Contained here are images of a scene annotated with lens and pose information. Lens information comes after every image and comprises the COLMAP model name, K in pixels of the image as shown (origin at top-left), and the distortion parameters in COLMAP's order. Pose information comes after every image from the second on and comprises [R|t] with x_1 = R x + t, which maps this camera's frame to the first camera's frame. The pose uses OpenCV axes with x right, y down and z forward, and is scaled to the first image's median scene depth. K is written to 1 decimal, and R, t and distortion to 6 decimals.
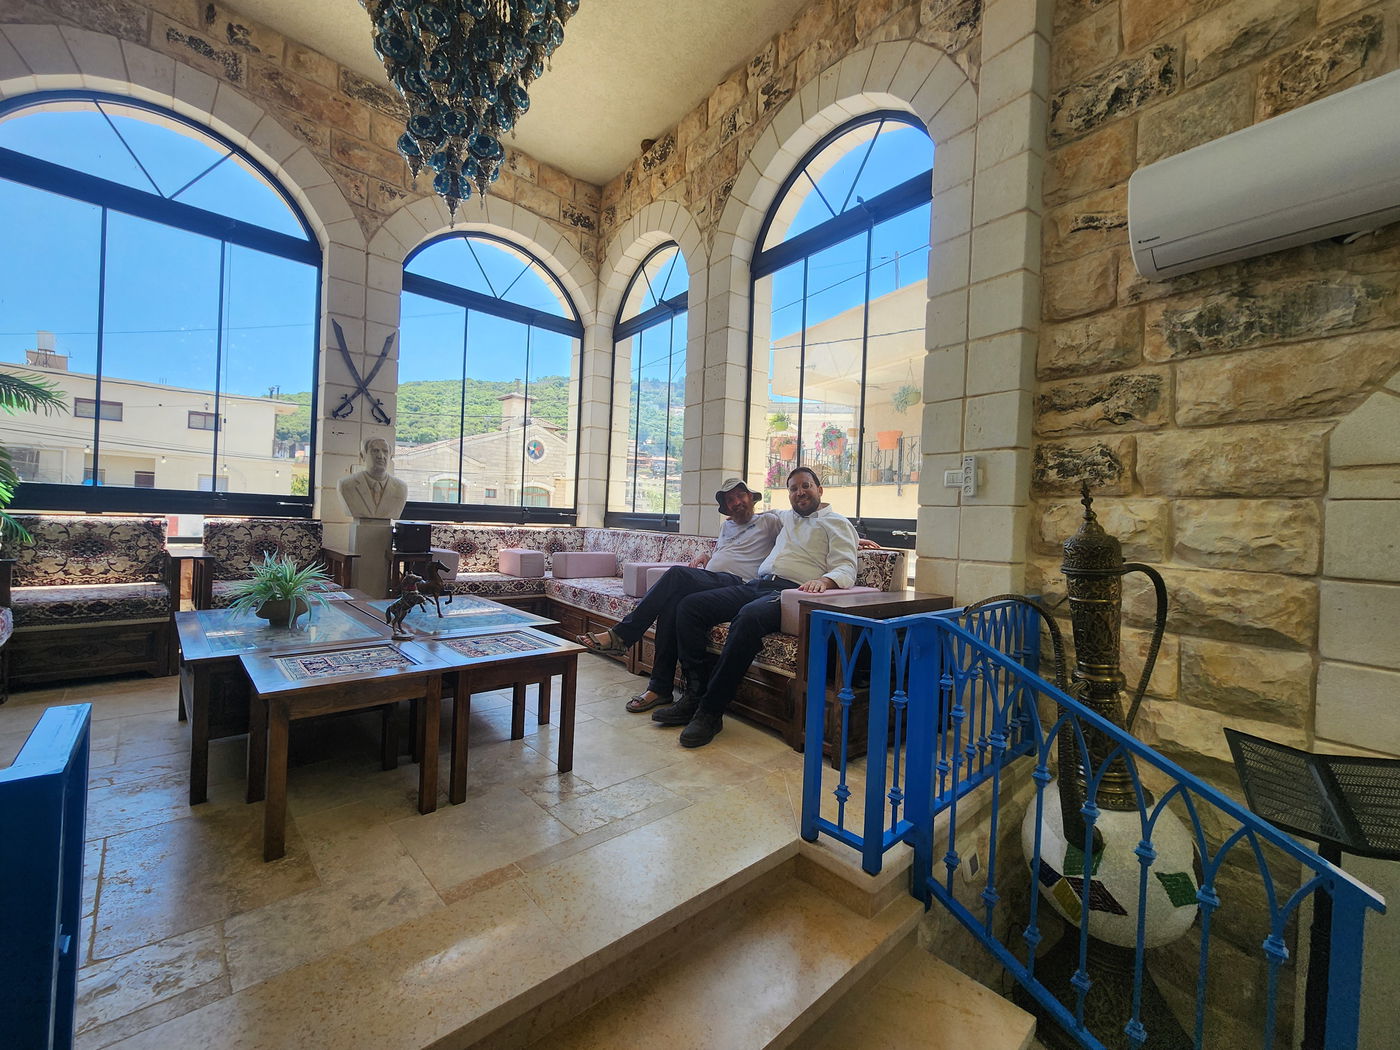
lens RADIAL K [[569.9, 0, 700.0], [0, 569.9, 525.0], [0, 0, 1]] dist [0.000147, 0.000014]
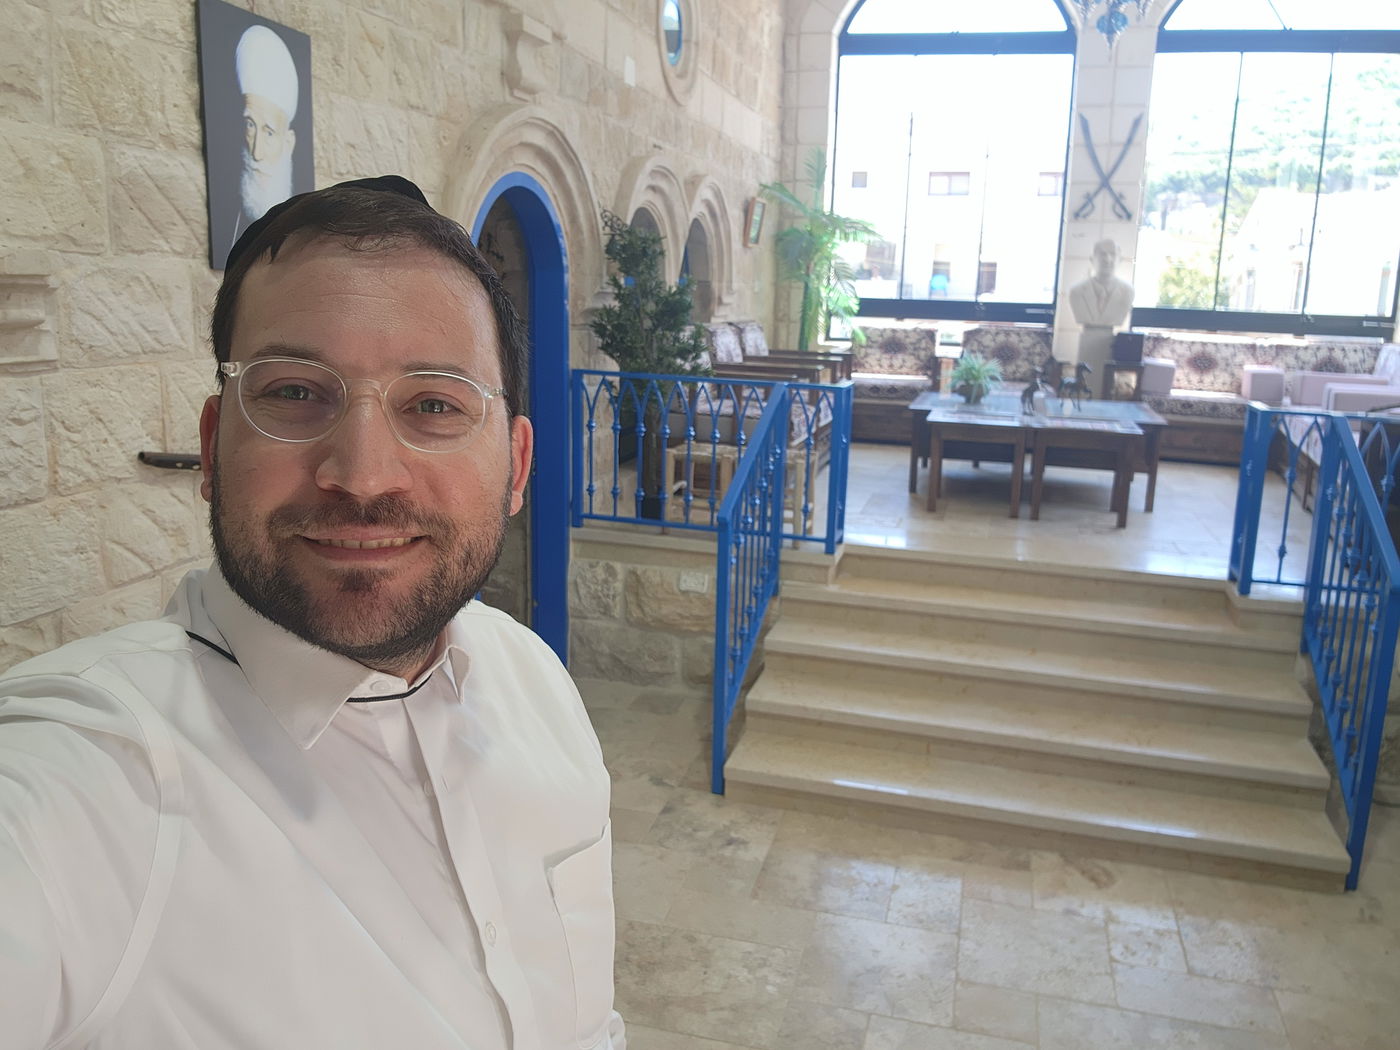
lens RADIAL K [[1109.1, 0, 700.0], [0, 1109.1, 525.0], [0, 0, 1]] dist [-0.075830, -0.003097]
pose [[0.510755, 0.150833, -0.846392, 0.685074], [-0.008099, 0.985290, 0.170699, 0.008798], [0.859688, -0.080331, 0.504463, -0.521308]]
